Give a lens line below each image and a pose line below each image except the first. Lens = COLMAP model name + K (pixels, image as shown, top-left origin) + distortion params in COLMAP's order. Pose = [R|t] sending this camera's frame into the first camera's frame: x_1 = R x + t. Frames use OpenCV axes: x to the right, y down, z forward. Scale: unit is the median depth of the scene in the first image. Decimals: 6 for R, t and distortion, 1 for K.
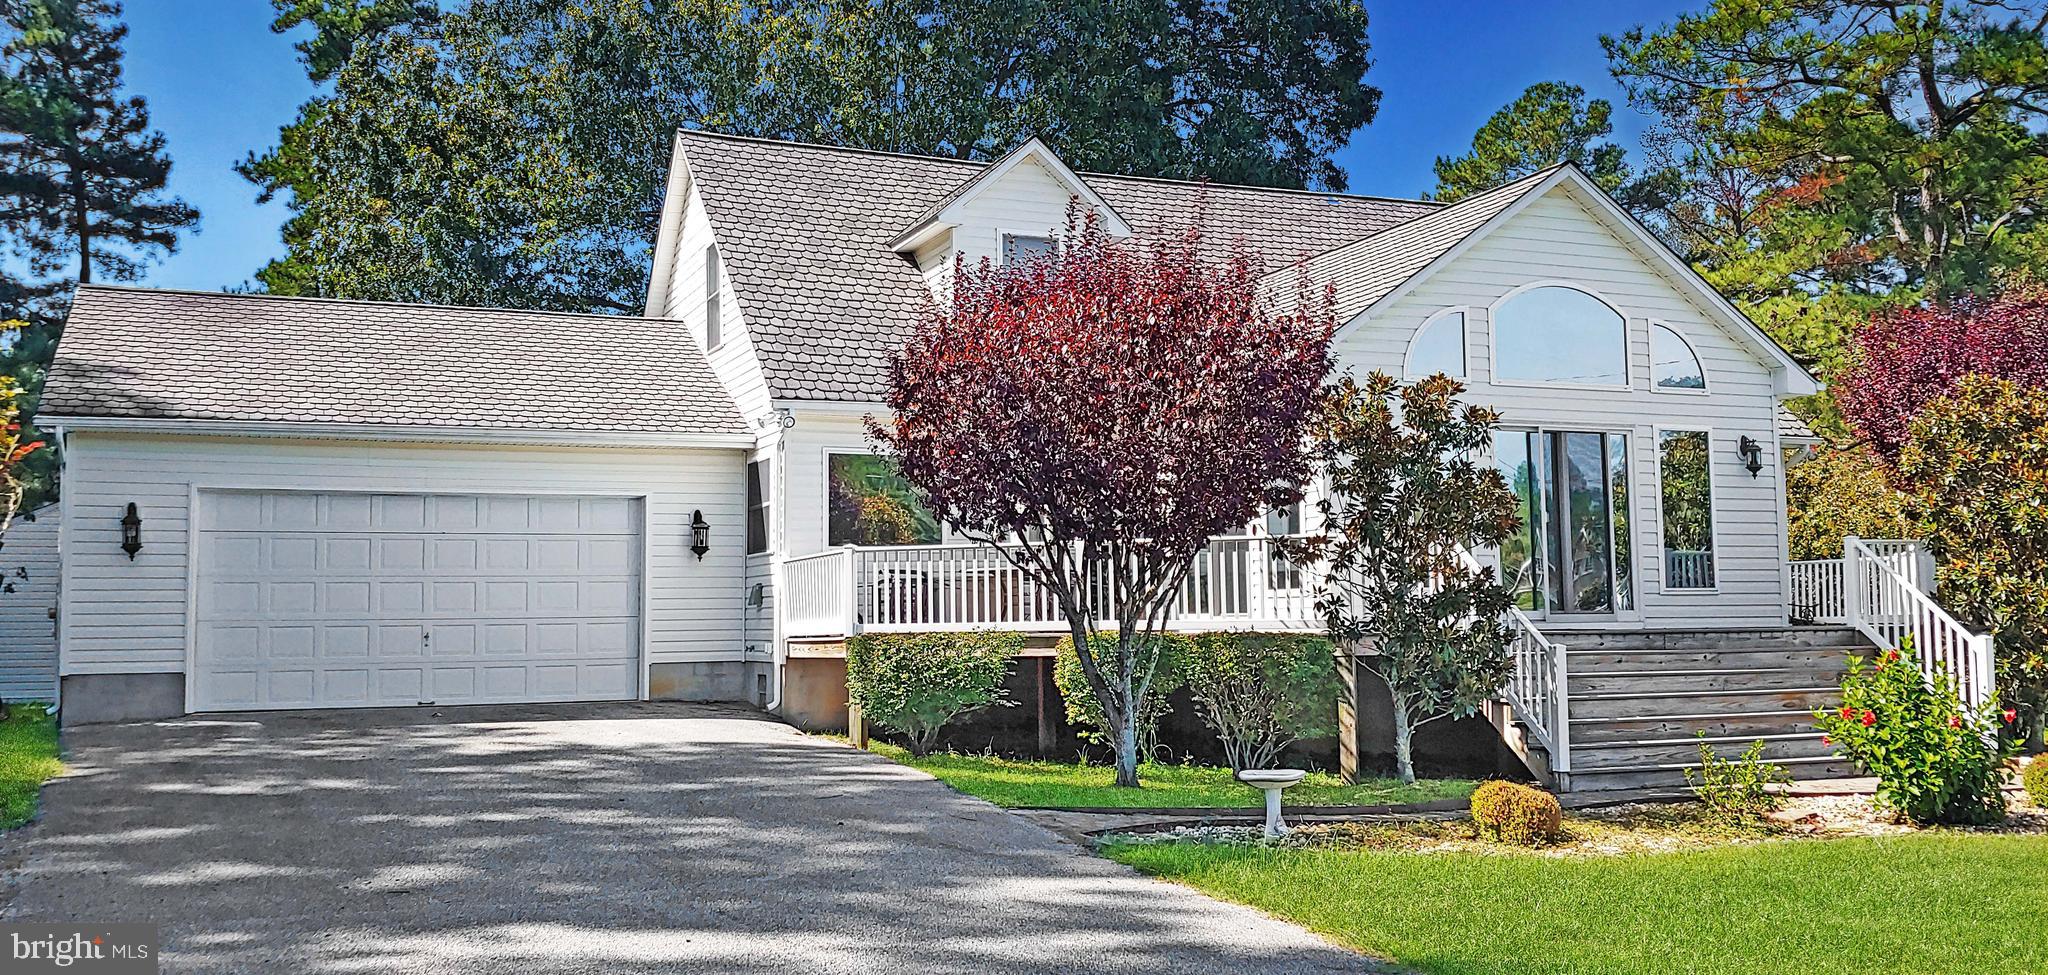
lens RADIAL K [[1845.6, 0, 1081.3], [0, 1845.6, 460.4], [0, 0, 1]] dist [0.147187, -0.321146]
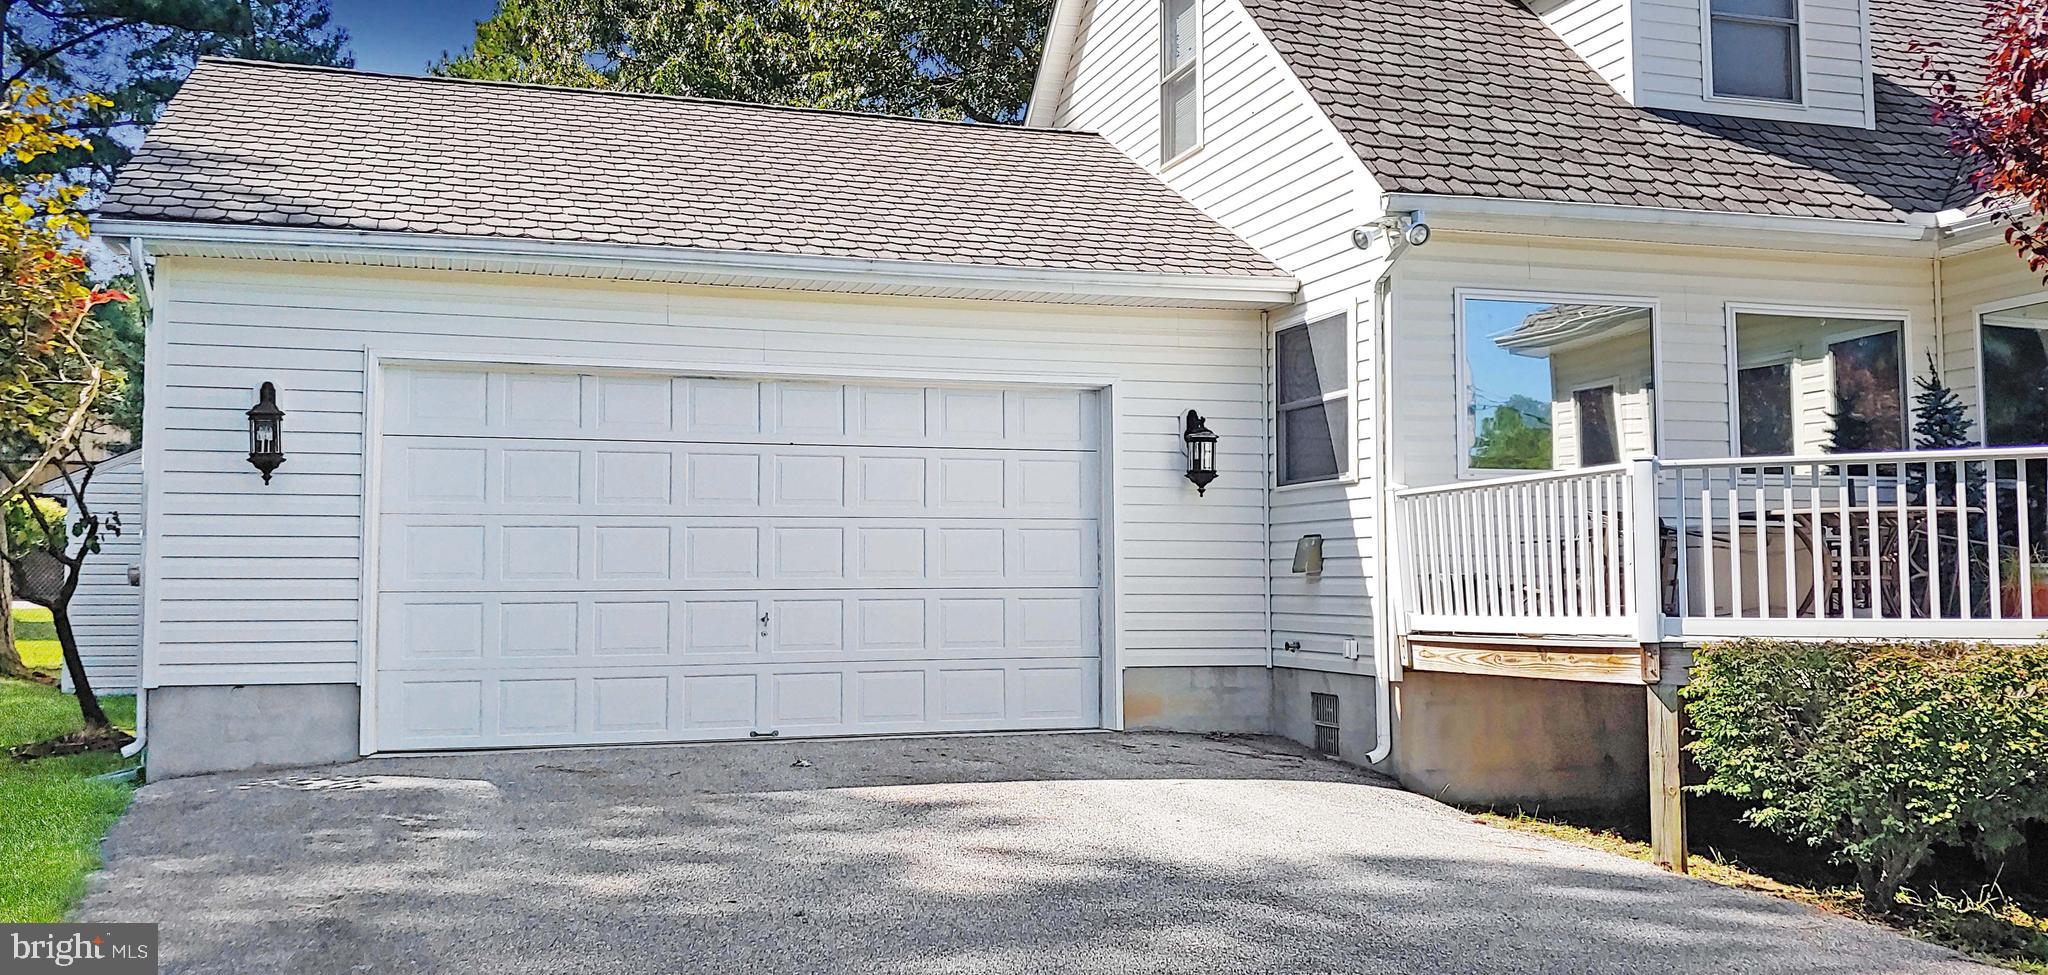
lens RADIAL K [[1845.6, 0, 1081.3], [0, 1845.6, 460.4], [0, 0, 1]] dist [0.147187, -0.321146]
pose [[0.995682, 0.001241, -0.092823, -0.197591], [0.000507, 0.999823, 0.018802, 0.033599], [0.092830, -0.018768, 0.995505, 0.434202]]
